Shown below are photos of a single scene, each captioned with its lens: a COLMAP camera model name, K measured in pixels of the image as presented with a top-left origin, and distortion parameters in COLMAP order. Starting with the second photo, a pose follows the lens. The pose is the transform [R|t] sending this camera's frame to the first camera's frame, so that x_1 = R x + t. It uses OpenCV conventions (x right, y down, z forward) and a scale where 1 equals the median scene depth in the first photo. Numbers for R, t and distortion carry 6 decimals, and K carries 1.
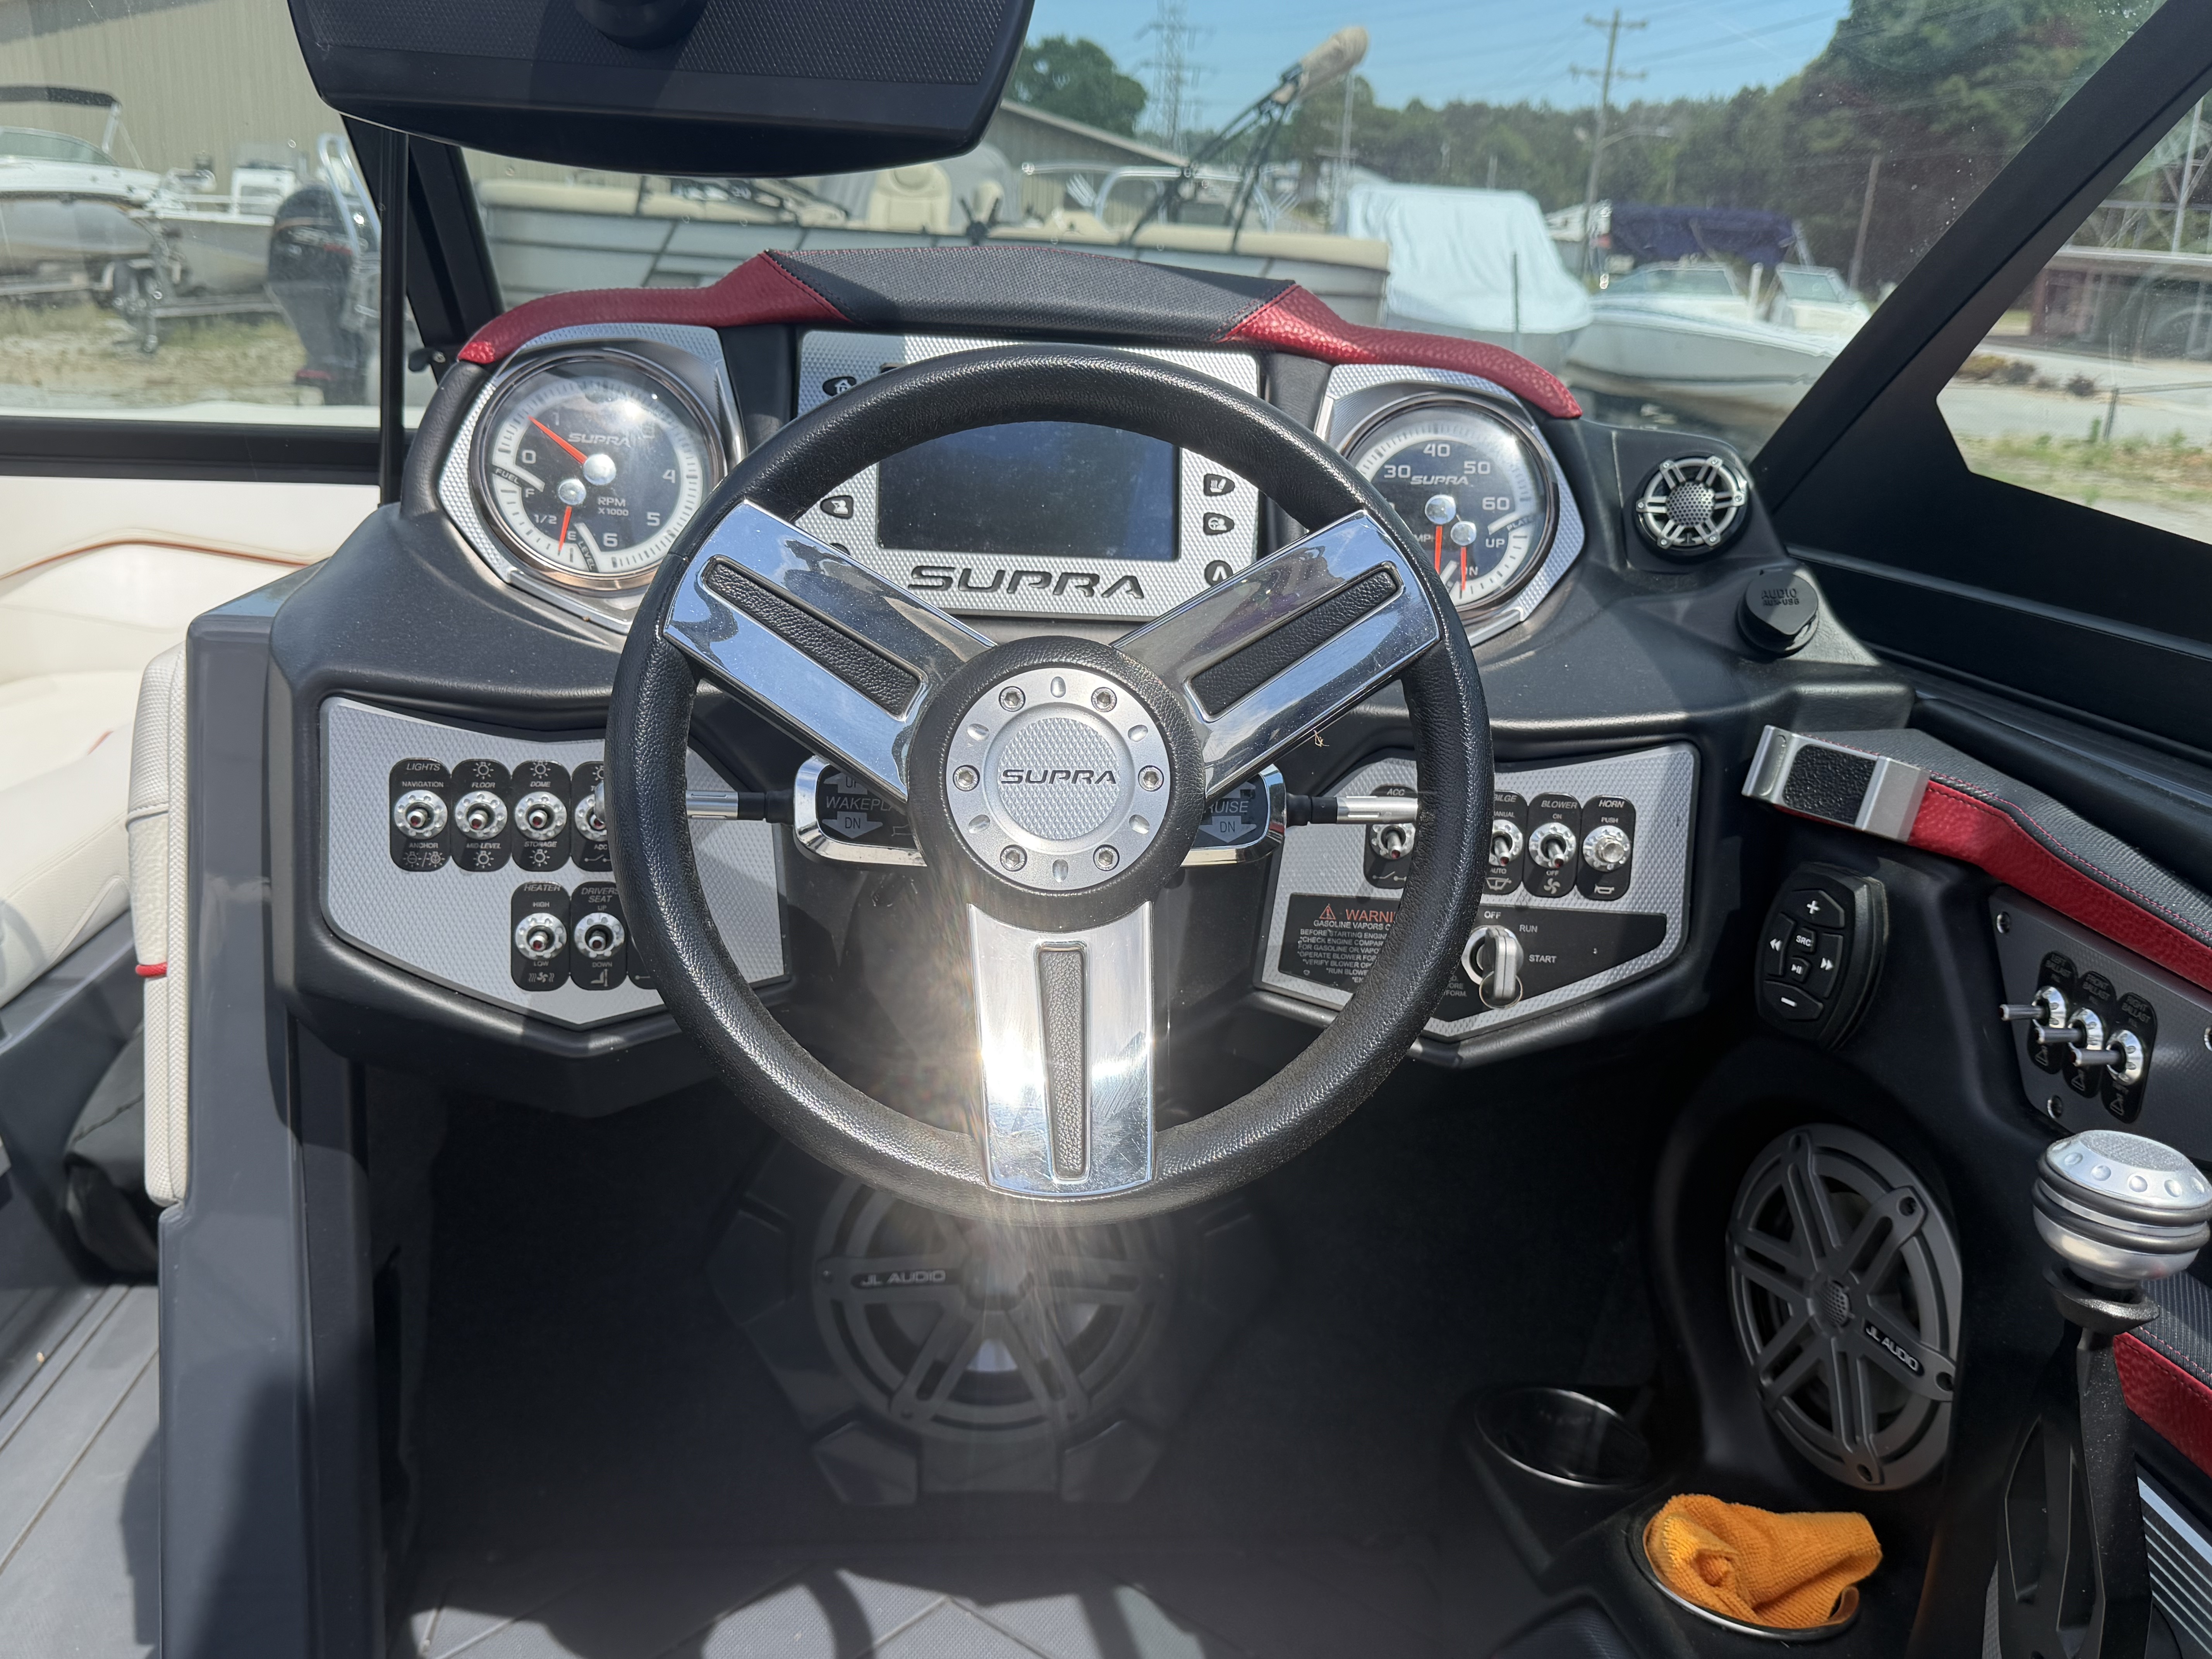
lens RADIAL K [[1952.6, 0, 1106.0], [0, 1952.6, 829.5], [0, 0, 1]] dist [0.117922, -0.147118]
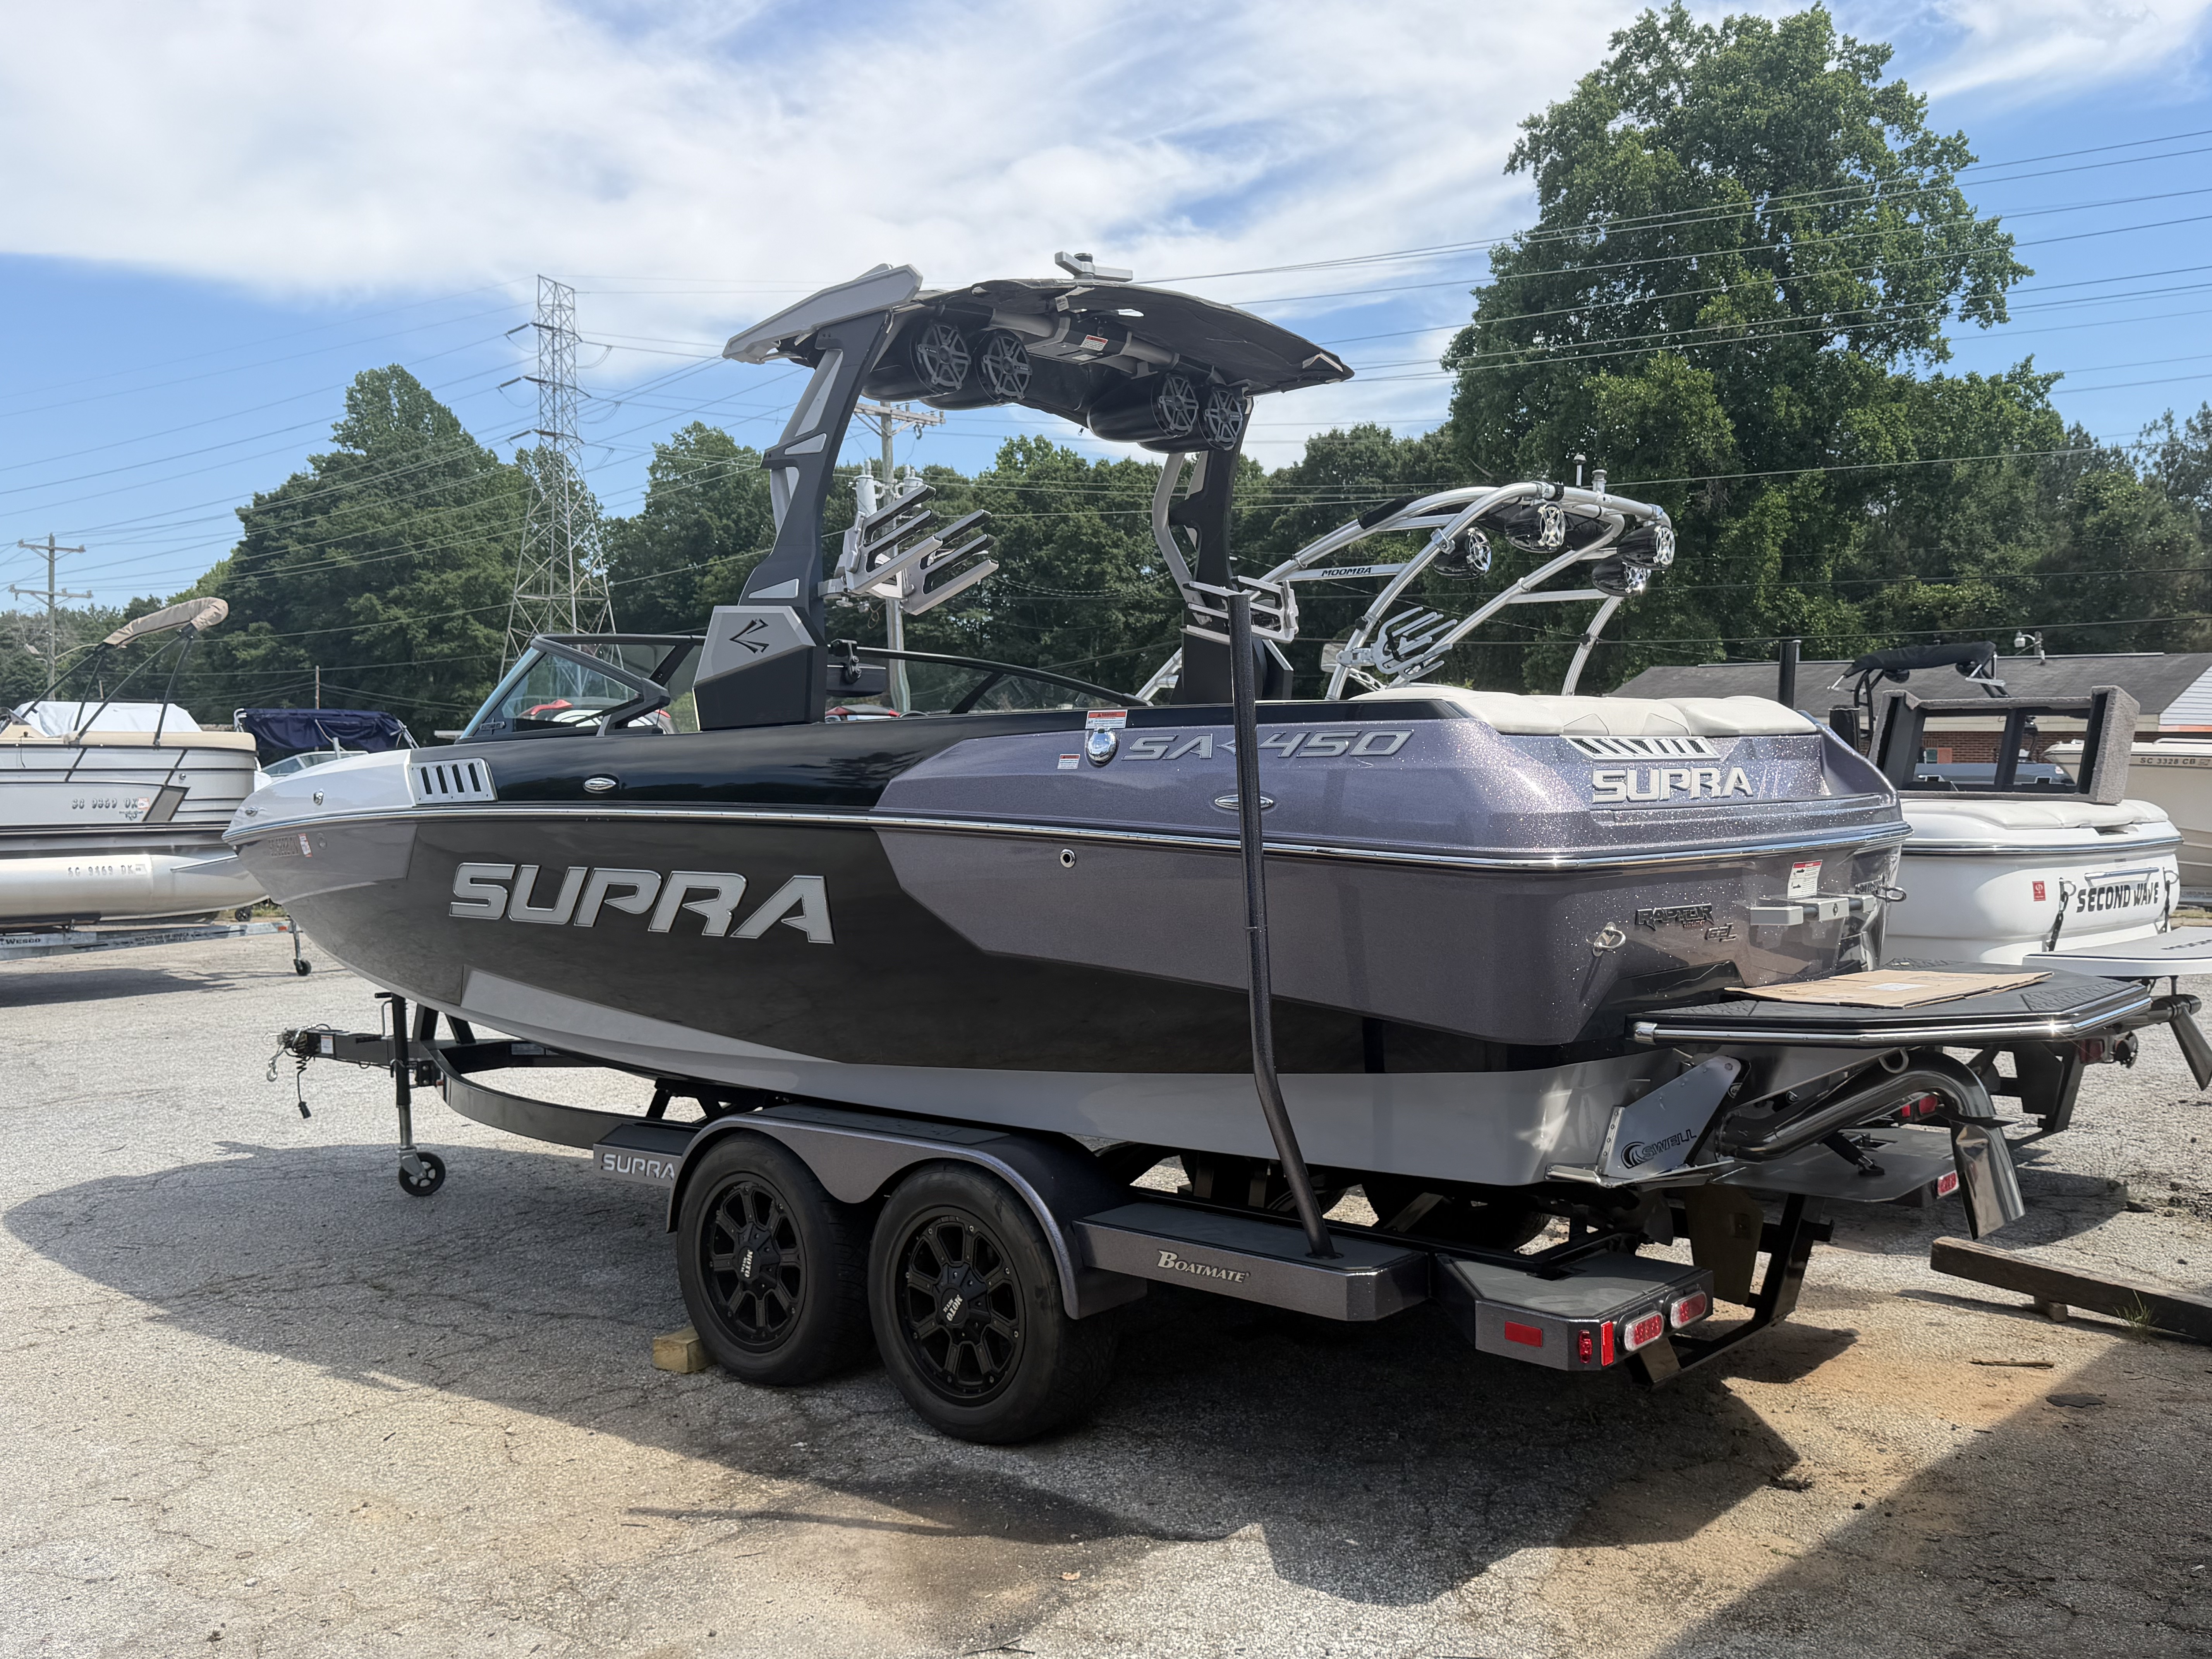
lens RADIAL K [[1952.6, 0, 1106.0], [0, 1952.6, 829.5], [0, 0, 1]] dist [0.117922, -0.147118]
pose [[0.734288, -0.088473, 0.673048, -0.410563], [0.242477, 0.960247, -0.138314, 0.133276], [-0.634055, 0.264761, 0.726551, -0.472625]]
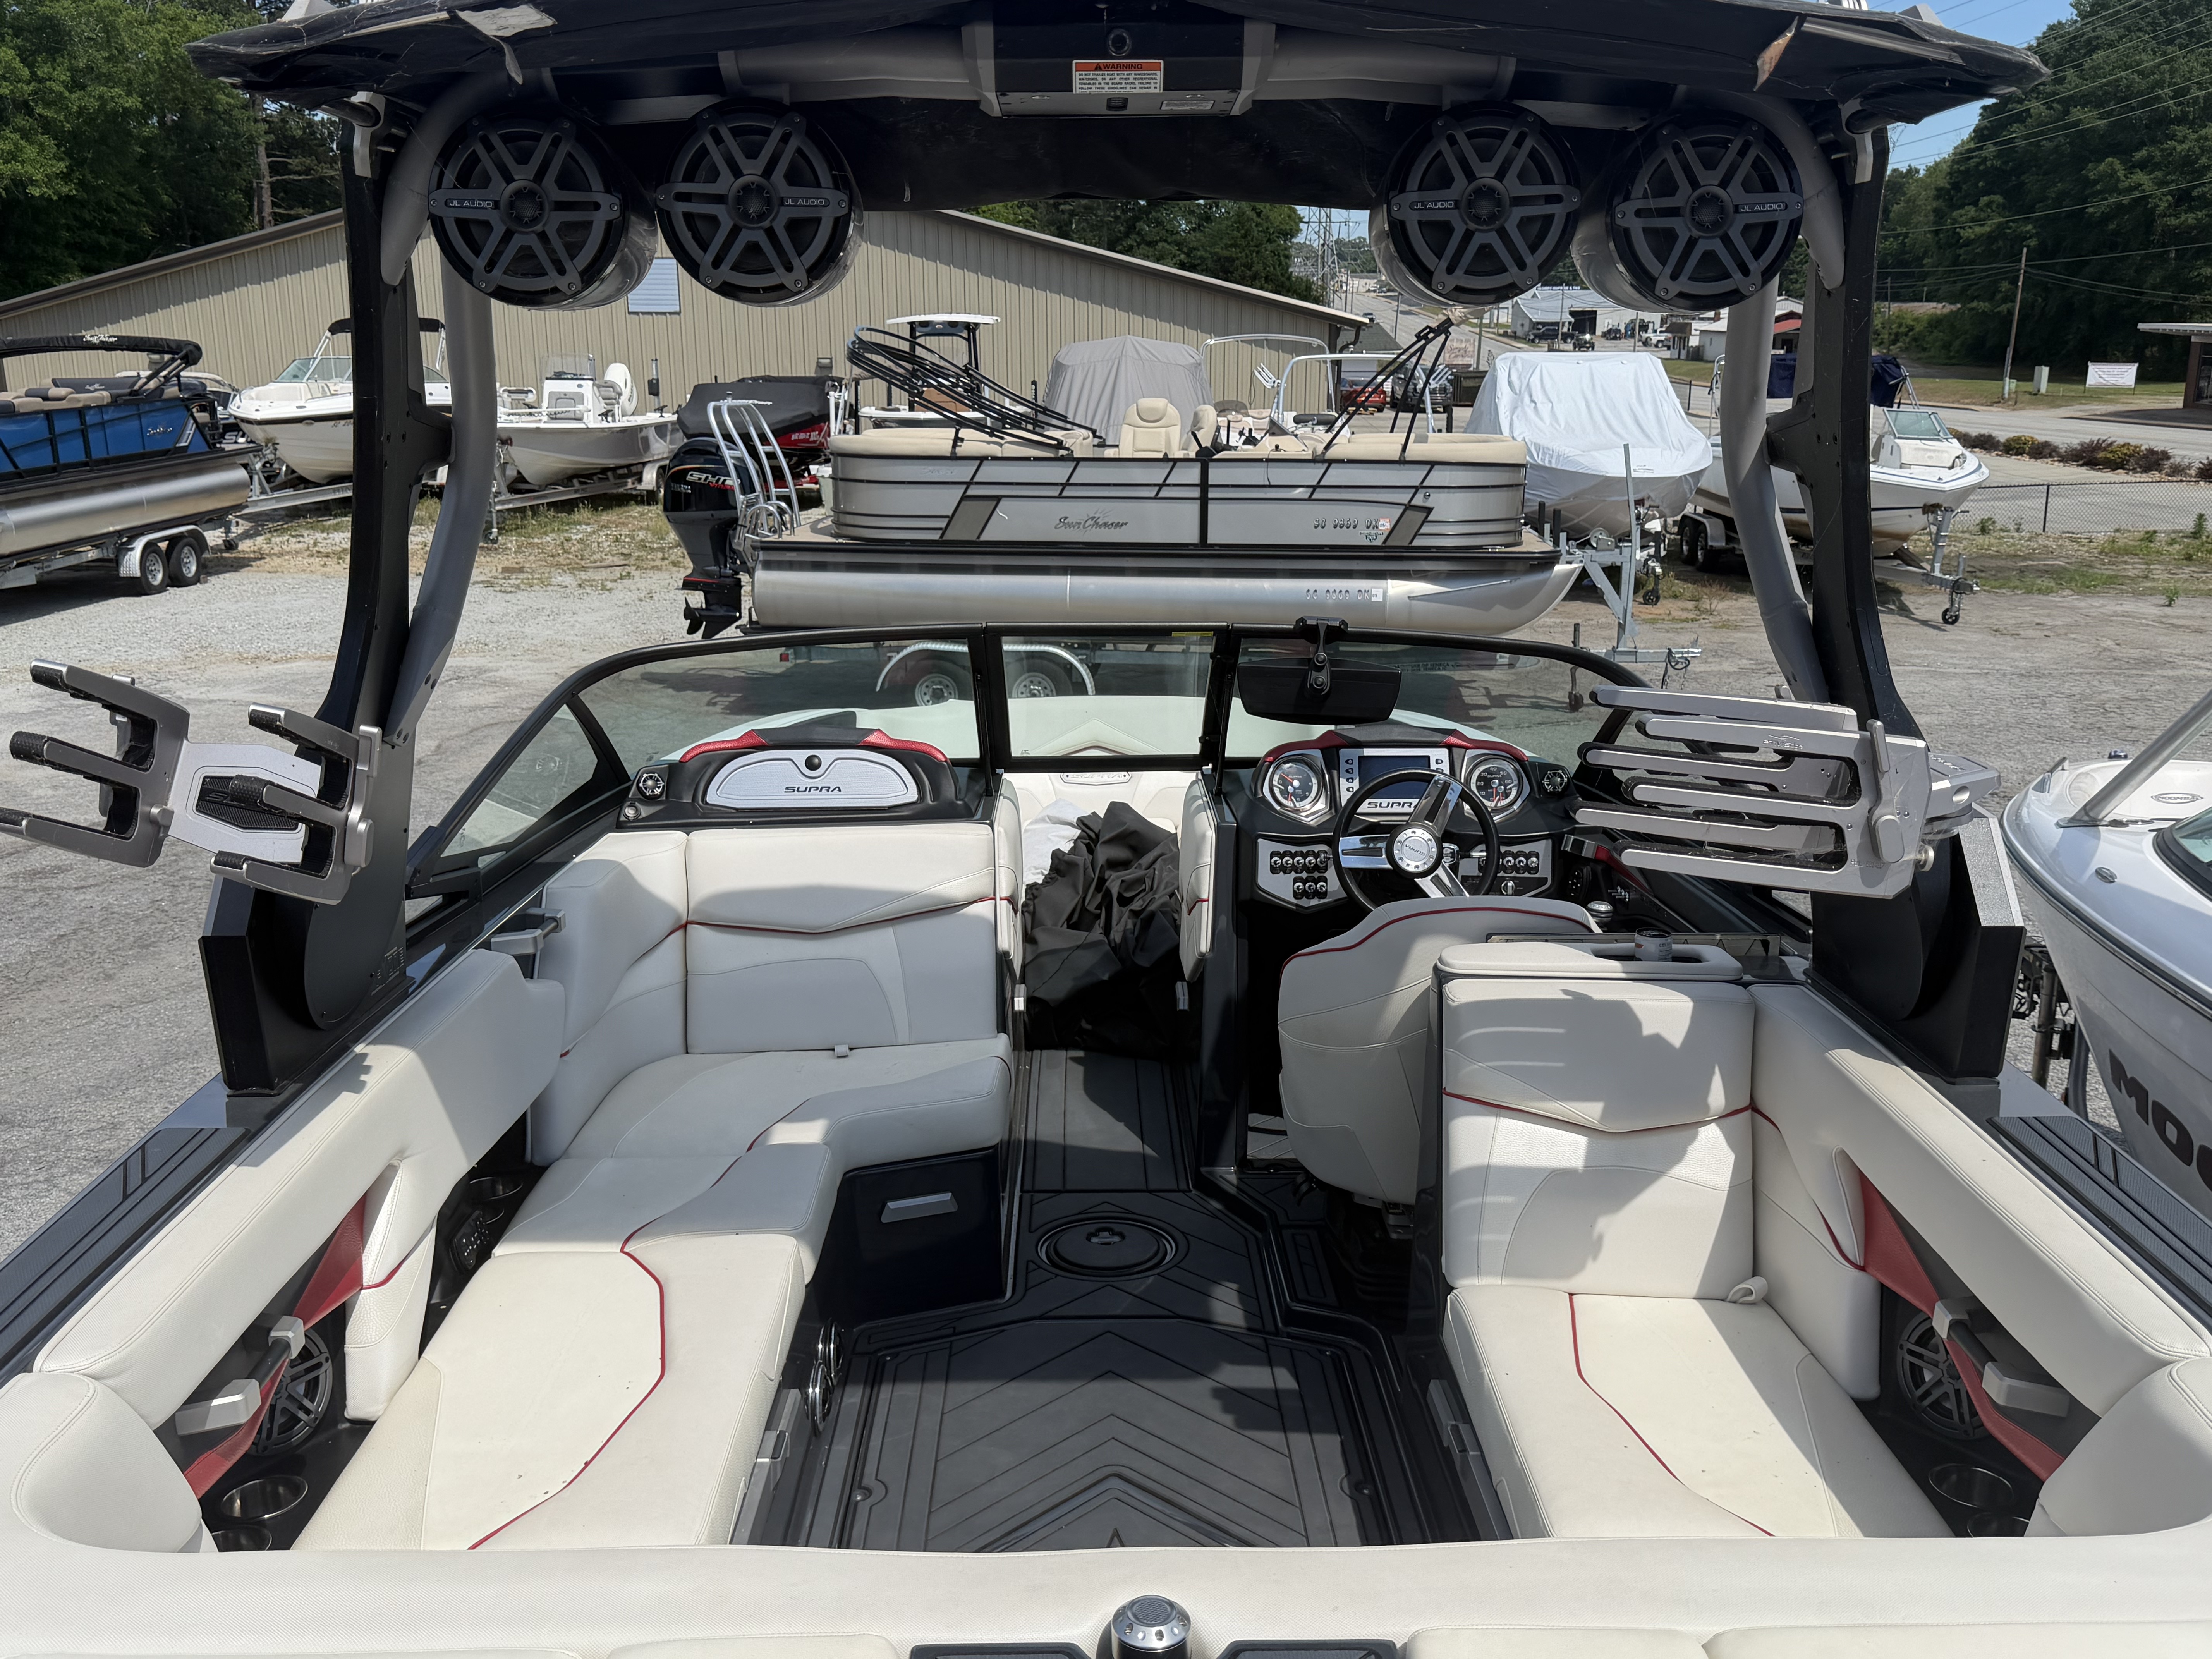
lens RADIAL K [[1952.6, 0, 1106.0], [0, 1952.6, 829.5], [0, 0, 1]] dist [0.117922, -0.147118]
pose [[0.995815, -0.032252, -0.085514, -0.027927], [0.028001, 0.998334, -0.050455, 0.011318], [0.086999, 0.047849, 0.995059, -0.301863]]
